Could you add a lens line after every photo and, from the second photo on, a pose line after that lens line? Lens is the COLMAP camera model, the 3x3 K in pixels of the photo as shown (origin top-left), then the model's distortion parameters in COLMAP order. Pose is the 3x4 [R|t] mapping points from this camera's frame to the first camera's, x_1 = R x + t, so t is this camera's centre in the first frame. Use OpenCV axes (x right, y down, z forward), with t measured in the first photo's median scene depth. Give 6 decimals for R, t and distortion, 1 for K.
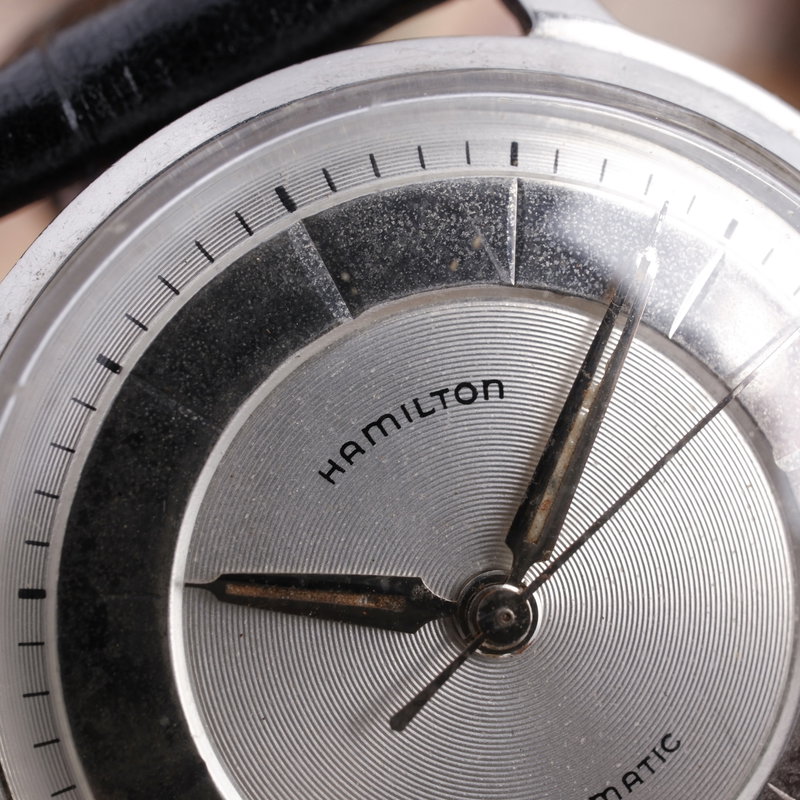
lens RADIAL K [[1476.5, 0, 404.8], [0, 1476.5, 402.0], [0, 0, 1]] dist [0.054714, 0.000000]
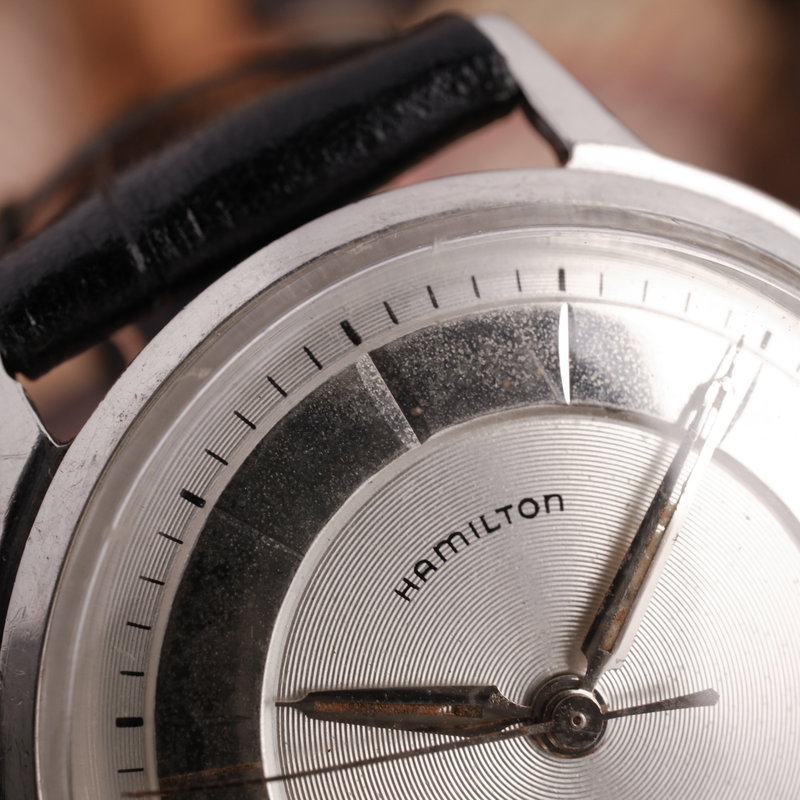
lens RADIAL K [[1476.5, 0, 405.8], [0, 1476.5, 398.7], [0, 0, 1]] dist [0.054714, 0.000000]
pose [[0.998311, -0.044383, 0.037478, -0.083272], [0.045041, 0.998842, -0.016919, -0.070688], [-0.036684, 0.018579, 0.999154, -0.057600]]
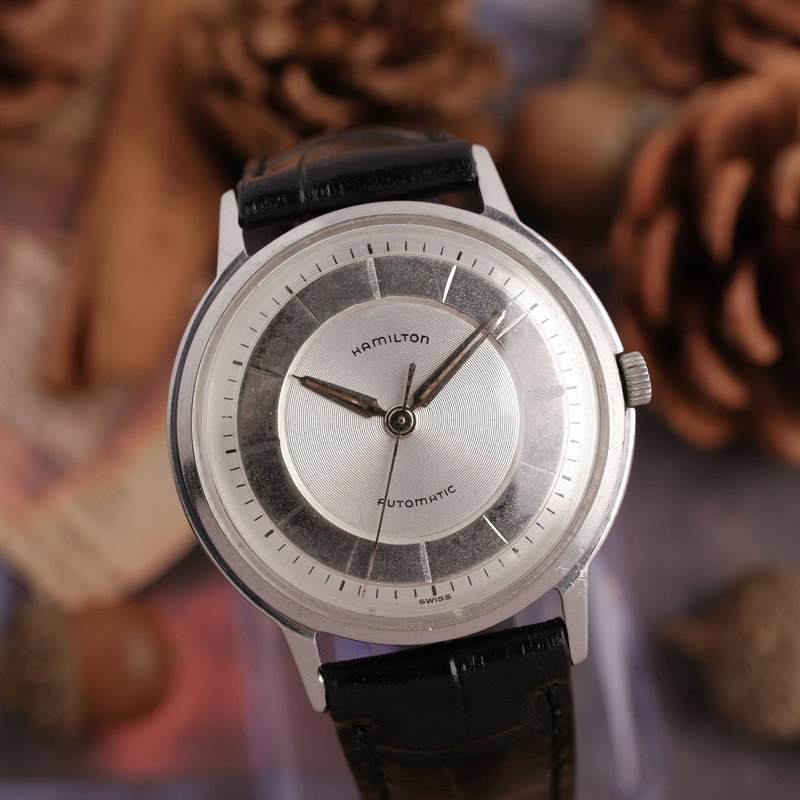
lens RADIAL K [[1476.5, 0, 396.2], [0, 1476.5, 403.6], [0, 0, 1]] dist [0.054714, 0.000000]
pose [[0.952673, 0.277967, -0.123080, 0.366285], [-0.285369, 0.957269, -0.046912, 0.237878], [0.104781, 0.079815, 0.991287, -1.590838]]
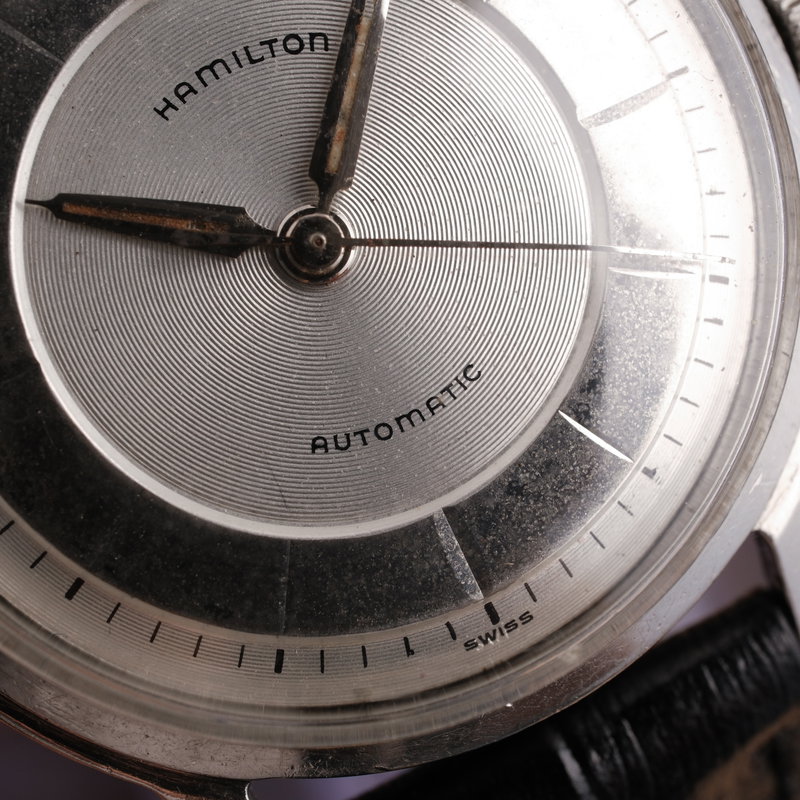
lens RADIAL K [[1476.5, 0, 403.2], [0, 1476.5, 401.0], [0, 0, 1]] dist [0.054714, 0.000000]
pose [[0.999533, 0.029998, -0.005752, 0.136947], [-0.029990, 0.999549, 0.001476, 0.253680], [0.005794, -0.001303, 0.999982, -0.089706]]
